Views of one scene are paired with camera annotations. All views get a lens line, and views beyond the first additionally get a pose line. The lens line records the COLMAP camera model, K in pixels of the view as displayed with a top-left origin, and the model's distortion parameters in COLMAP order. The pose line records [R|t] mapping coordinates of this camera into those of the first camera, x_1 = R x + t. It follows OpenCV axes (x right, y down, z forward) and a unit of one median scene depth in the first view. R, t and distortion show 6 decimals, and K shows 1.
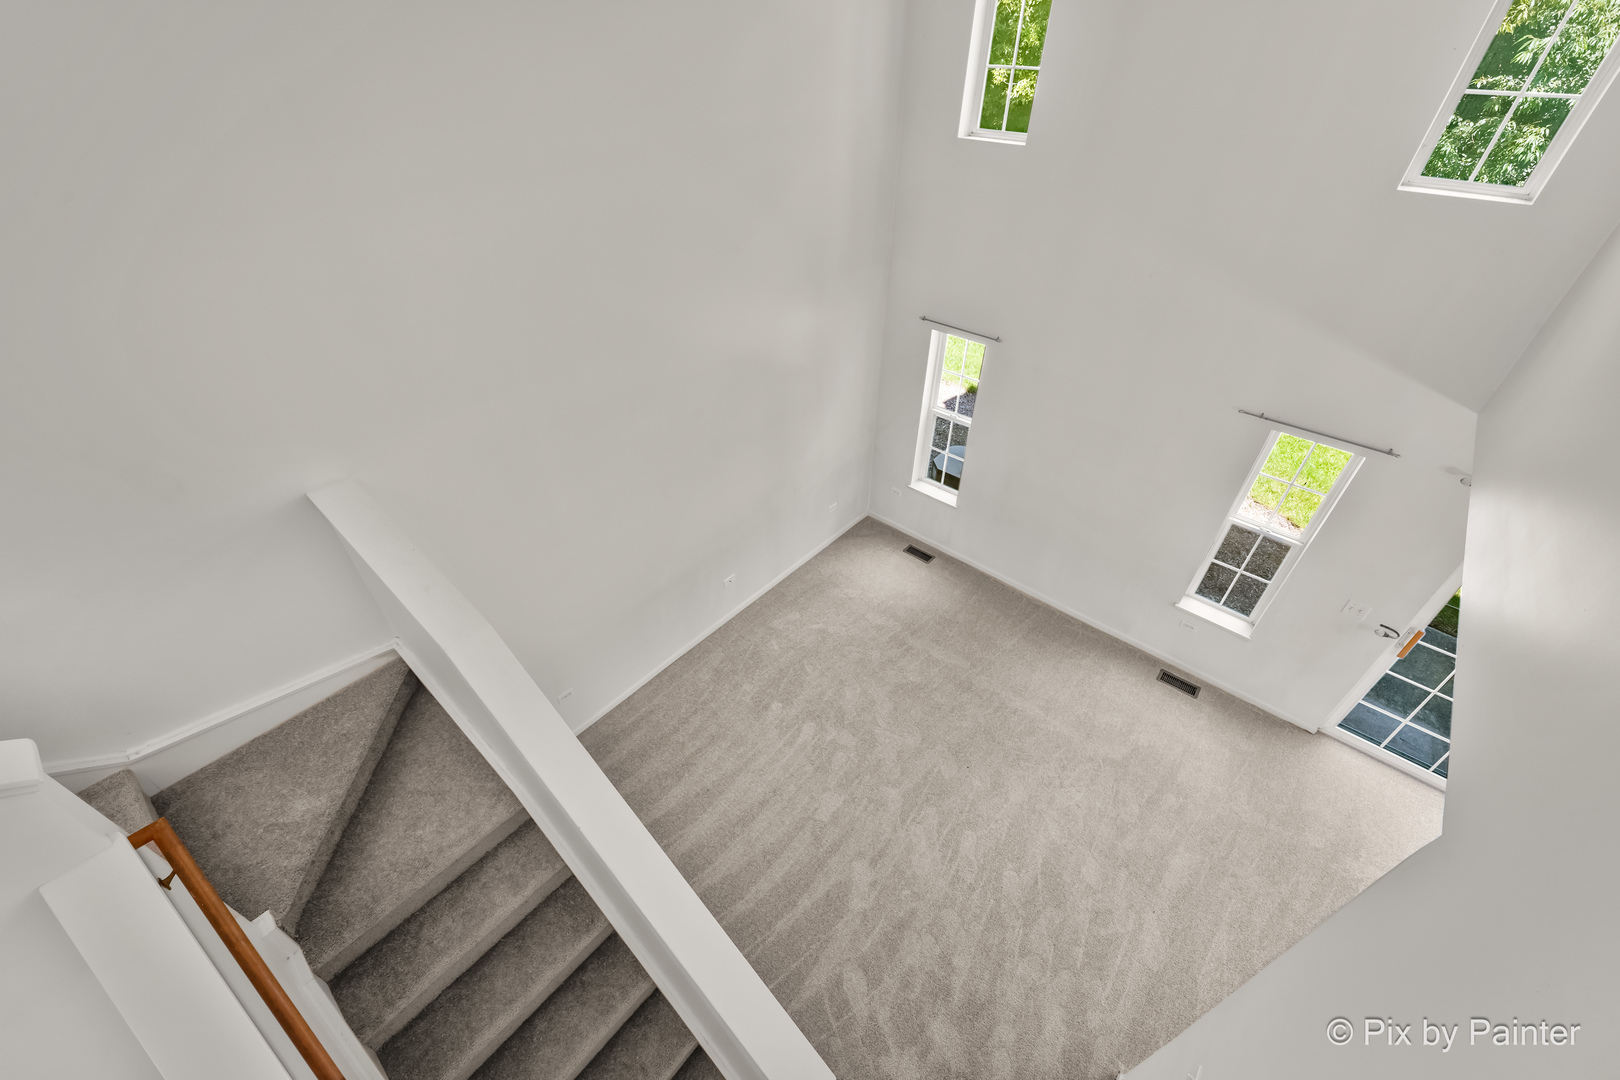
lens RADIAL K [[651.6, 0, 810.9], [0, 651.6, 530.4], [0, 0, 1]] dist [-0.003053, -0.000007]
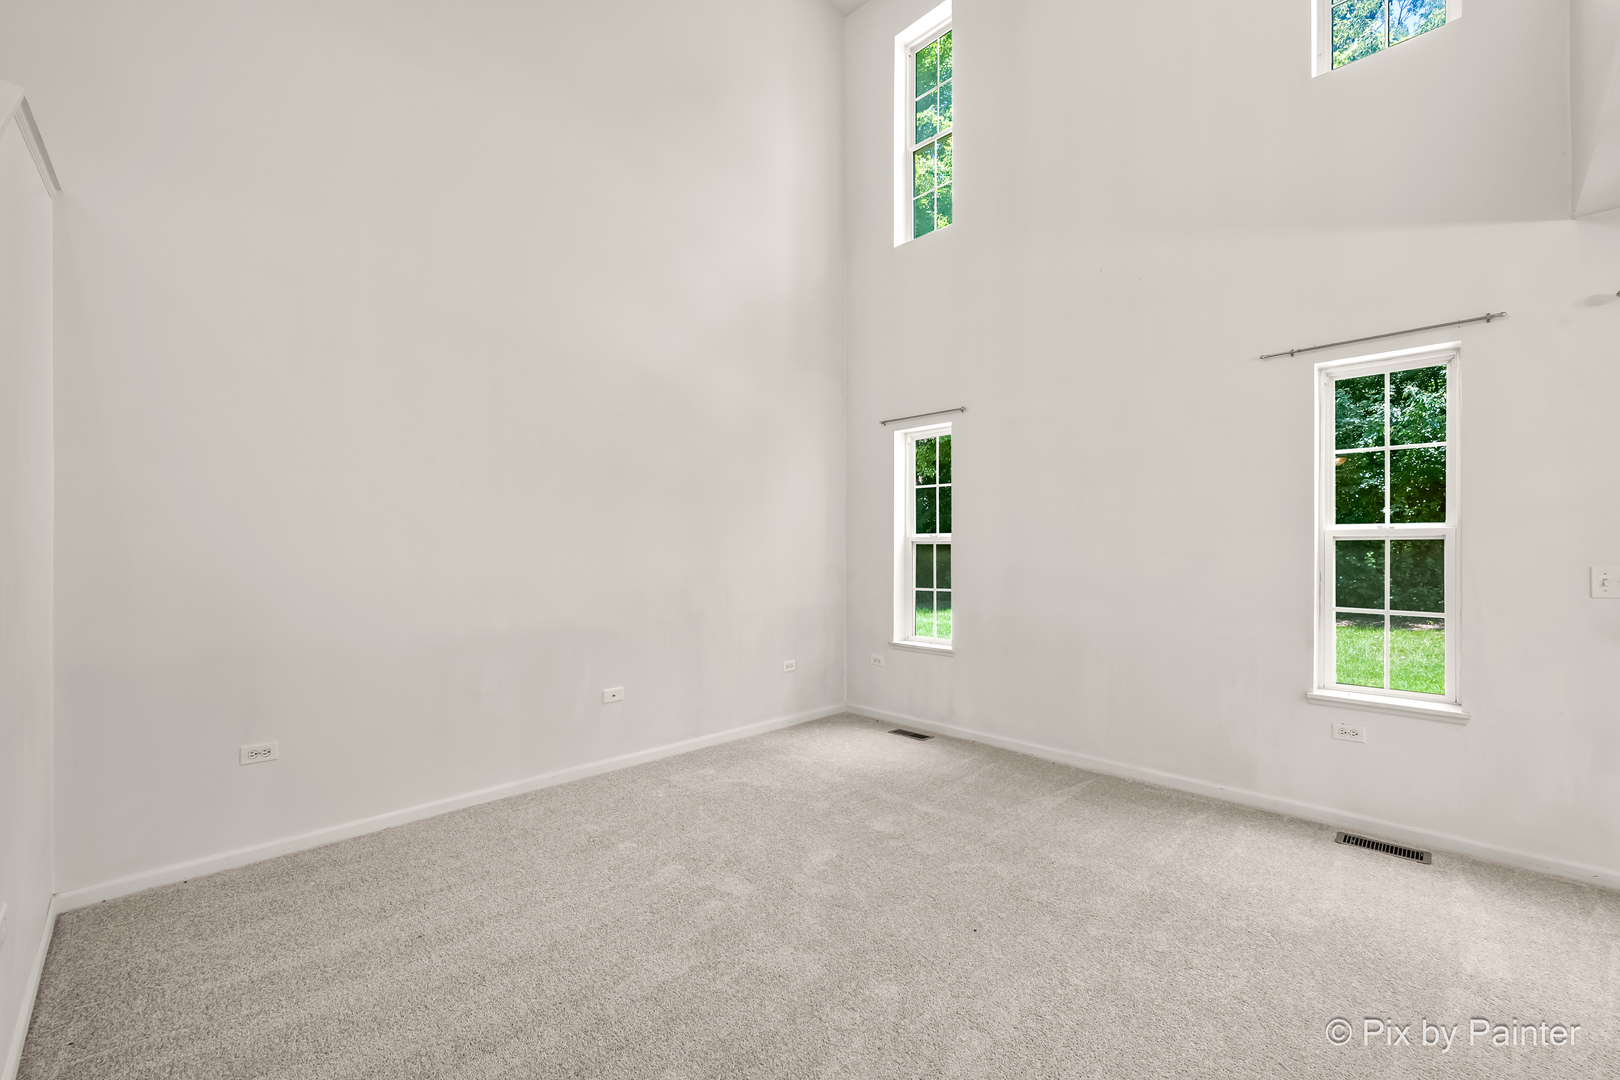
lens RADIAL K [[651.6, 0, 815.5], [0, 651.6, 543.9], [0, 0, 1]] dist [-0.003053, -0.000007]
pose [[0.997249, -0.010609, -0.073358, 0.144104], [-0.038041, 0.776161, -0.629386, 0.392706], [0.063615, 0.630445, 0.773623, 0.397576]]
